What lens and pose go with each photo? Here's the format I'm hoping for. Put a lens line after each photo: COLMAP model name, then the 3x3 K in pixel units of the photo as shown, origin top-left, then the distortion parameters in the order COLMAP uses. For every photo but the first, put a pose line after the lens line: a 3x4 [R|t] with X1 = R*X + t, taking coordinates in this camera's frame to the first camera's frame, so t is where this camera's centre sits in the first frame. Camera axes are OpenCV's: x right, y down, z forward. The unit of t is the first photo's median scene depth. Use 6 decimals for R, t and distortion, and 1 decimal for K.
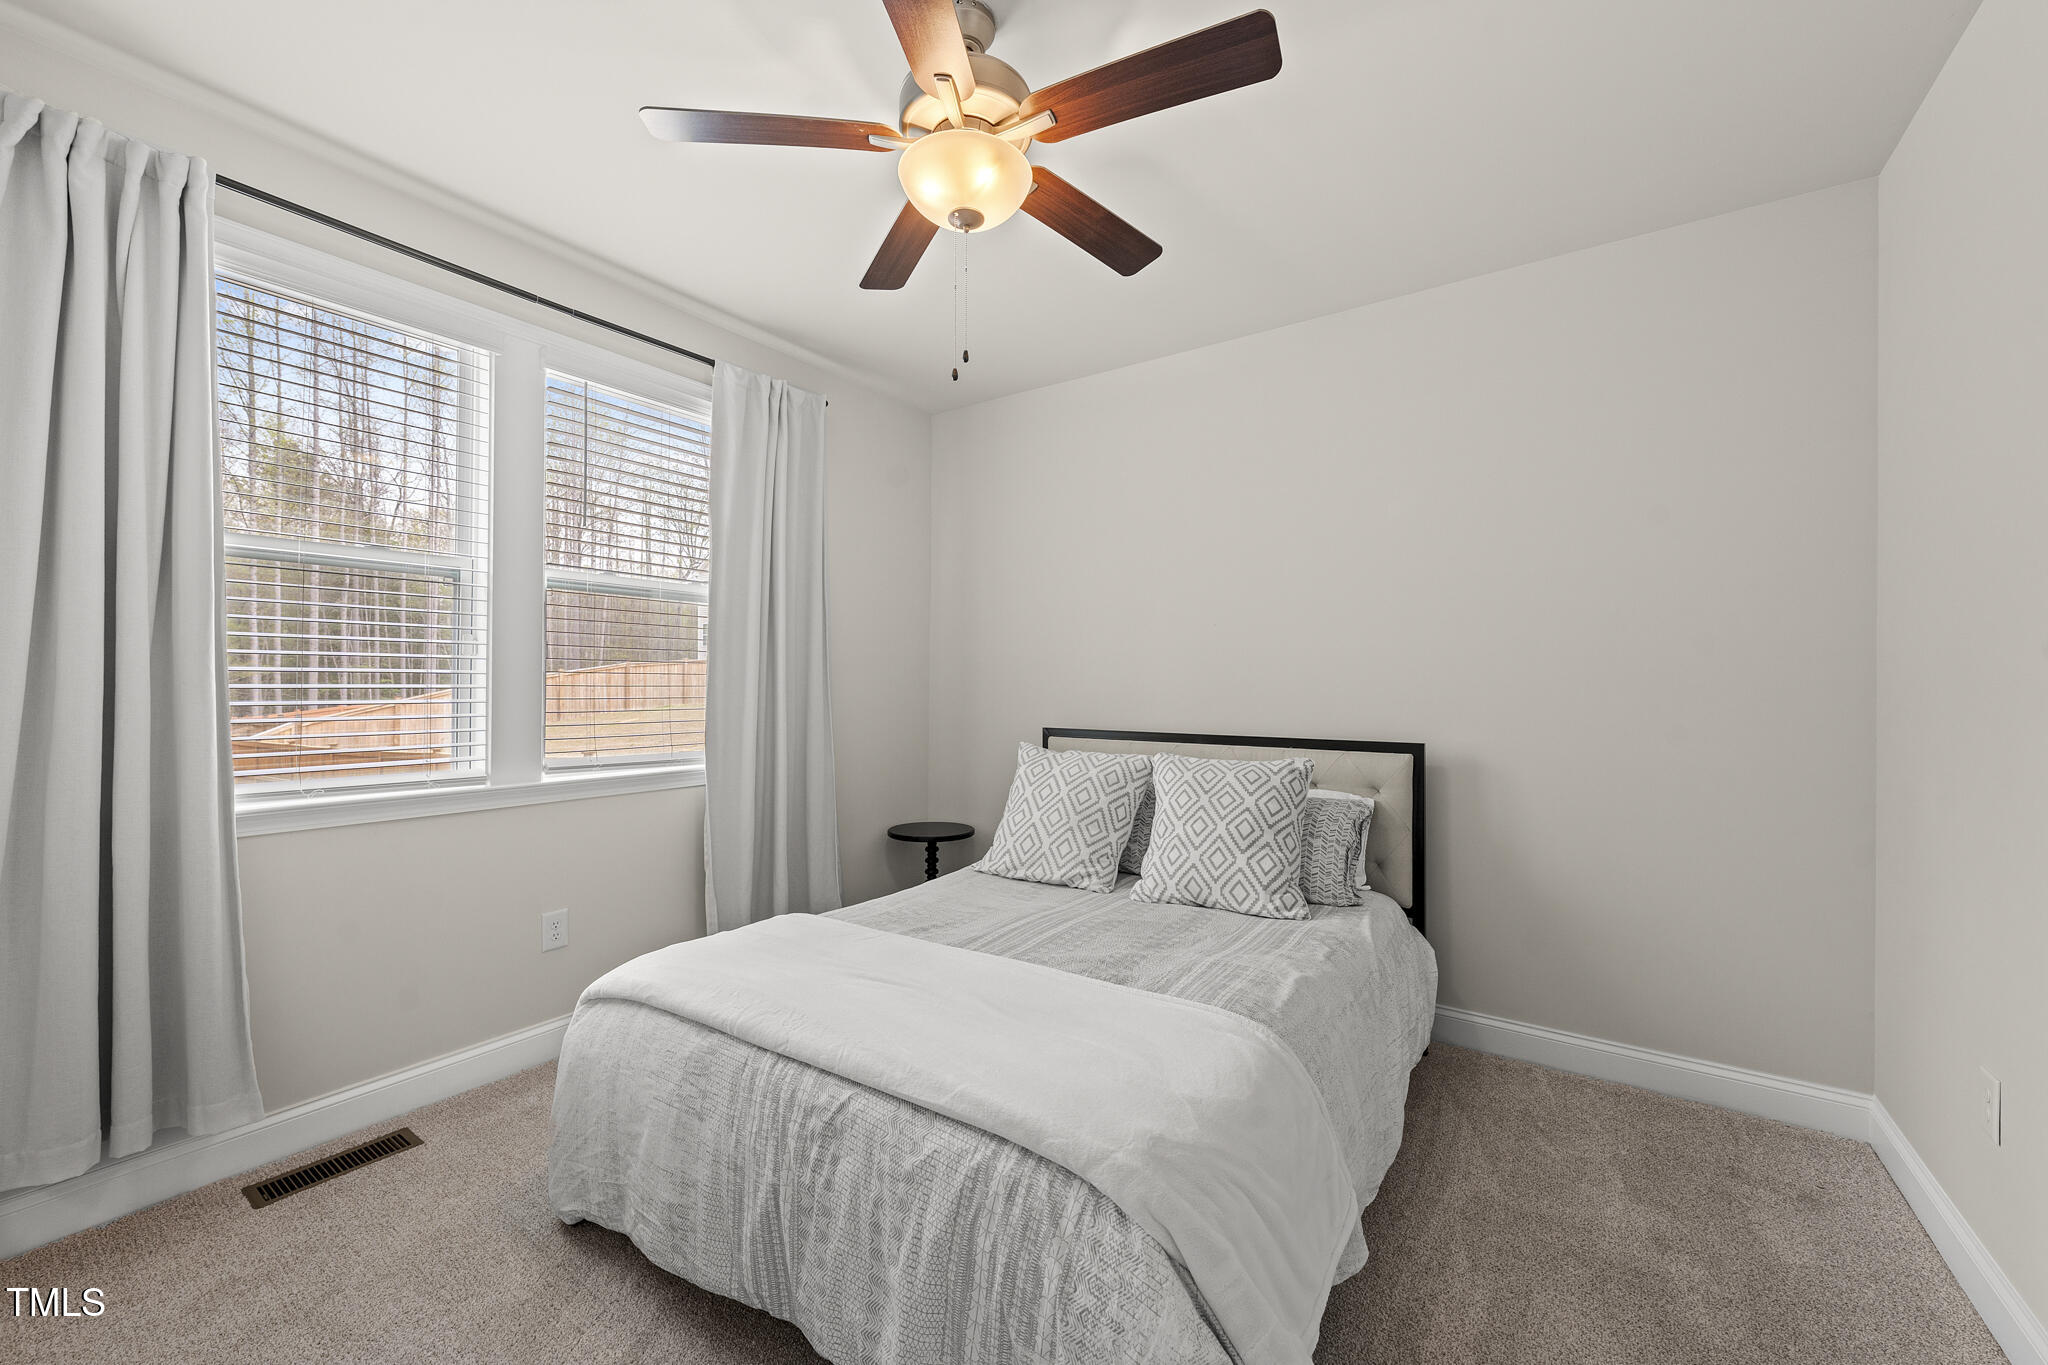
lens RADIAL K [[797.1, 0, 1027.9], [0, 797.1, 677.8], [0, 0, 1]] dist [-0.000783, -0.000301]
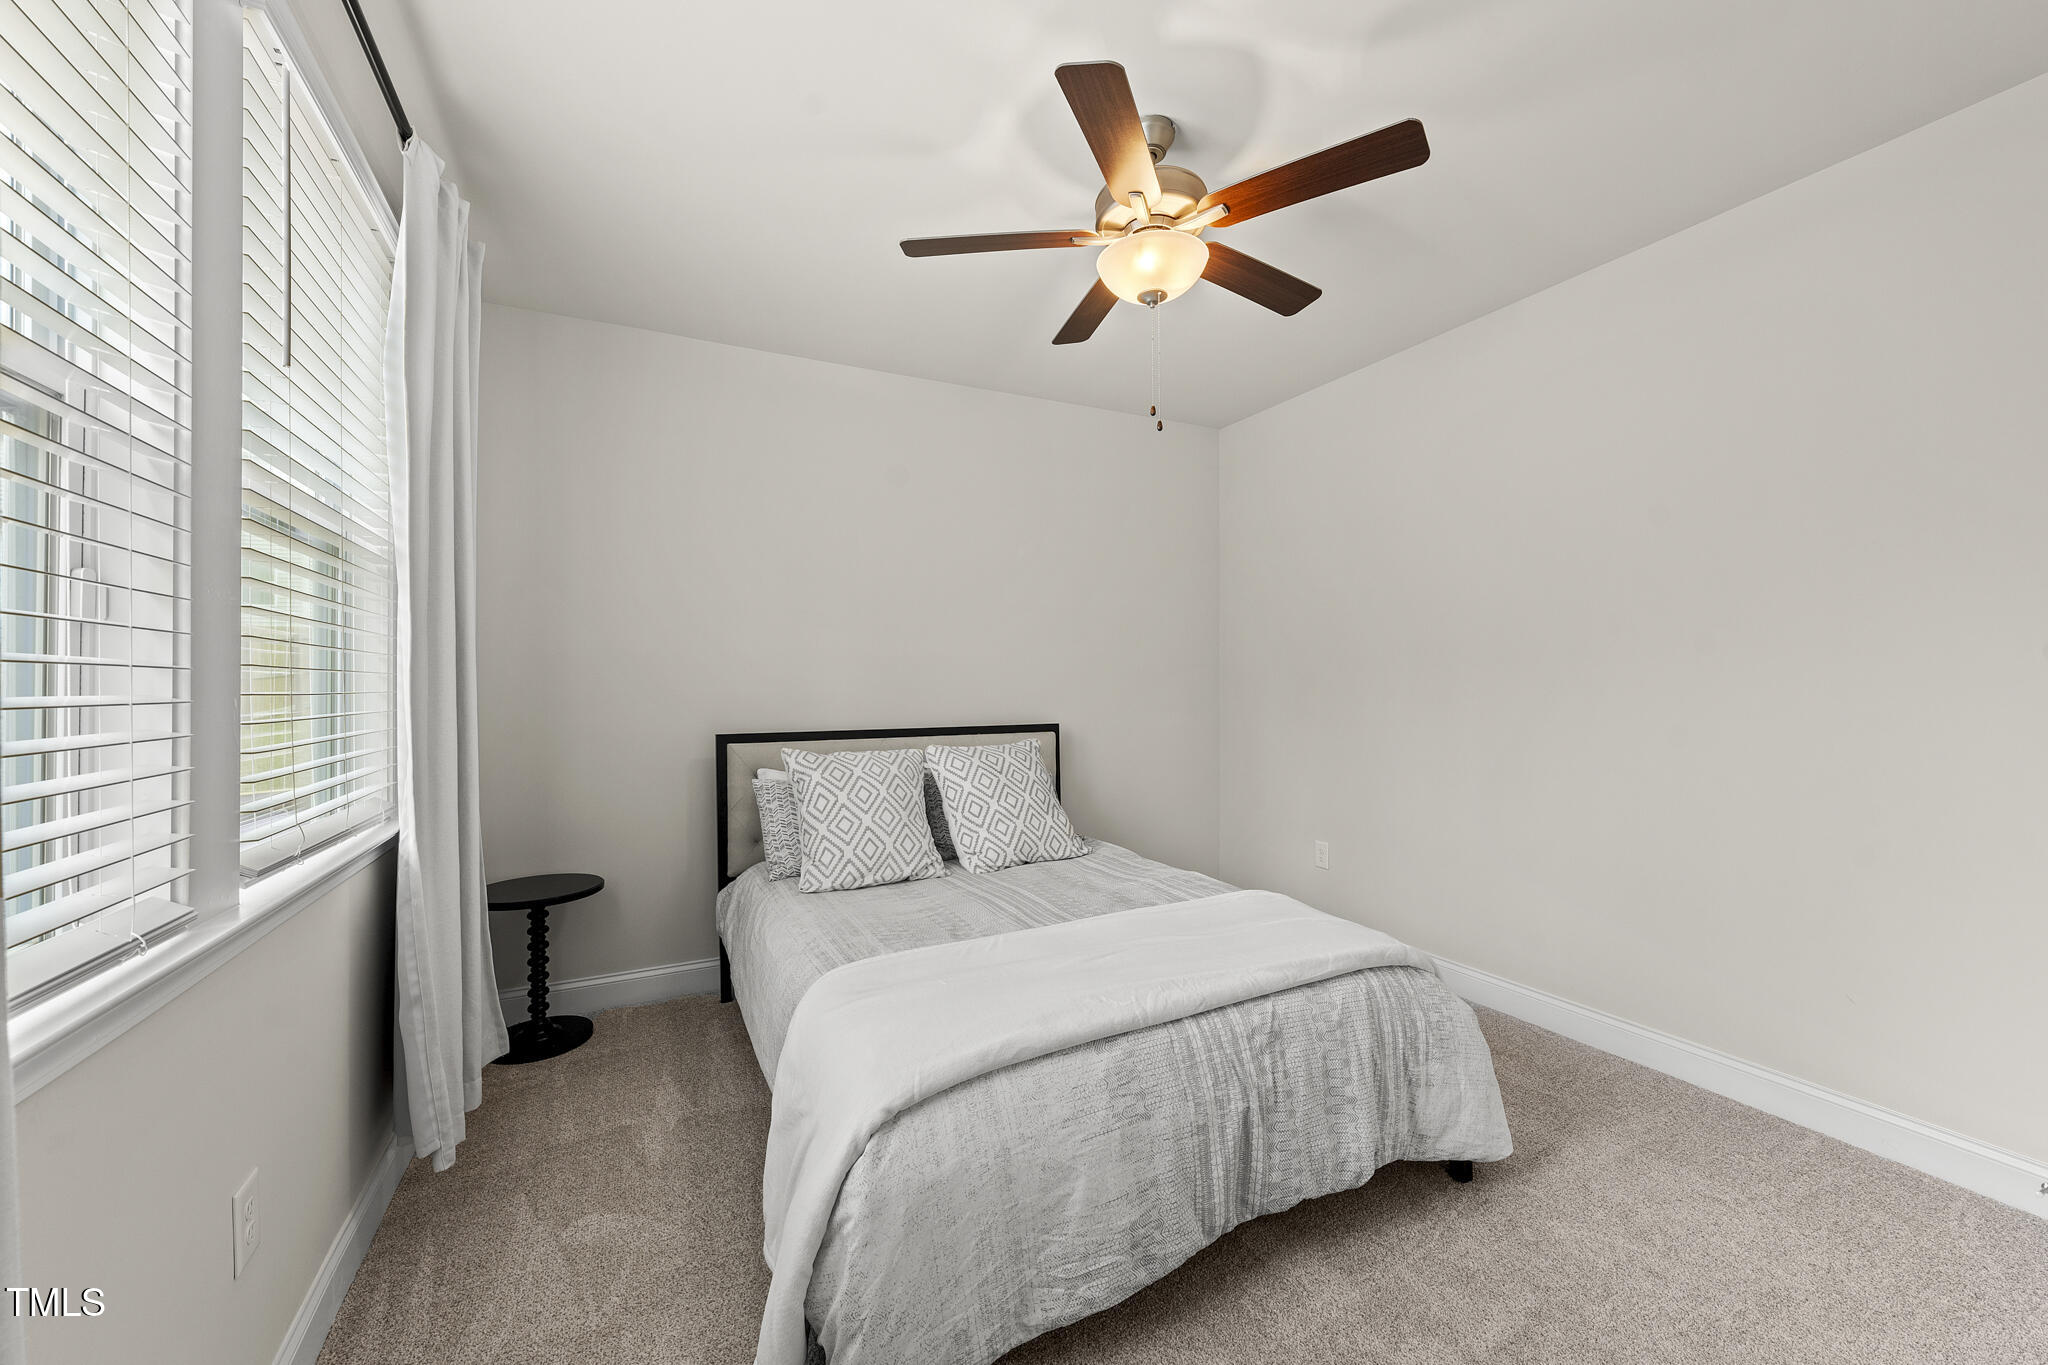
lens RADIAL K [[797.1, 0, 1016.1], [0, 797.1, 692.5], [0, 0, 1]] dist [-0.000783, -0.000301]
pose [[0.480149, -0.017498, 0.877012, -1.102207], [0.004105, 0.999835, 0.017702, 0.001848], [-0.877177, -0.004899, 0.480141, 0.542969]]
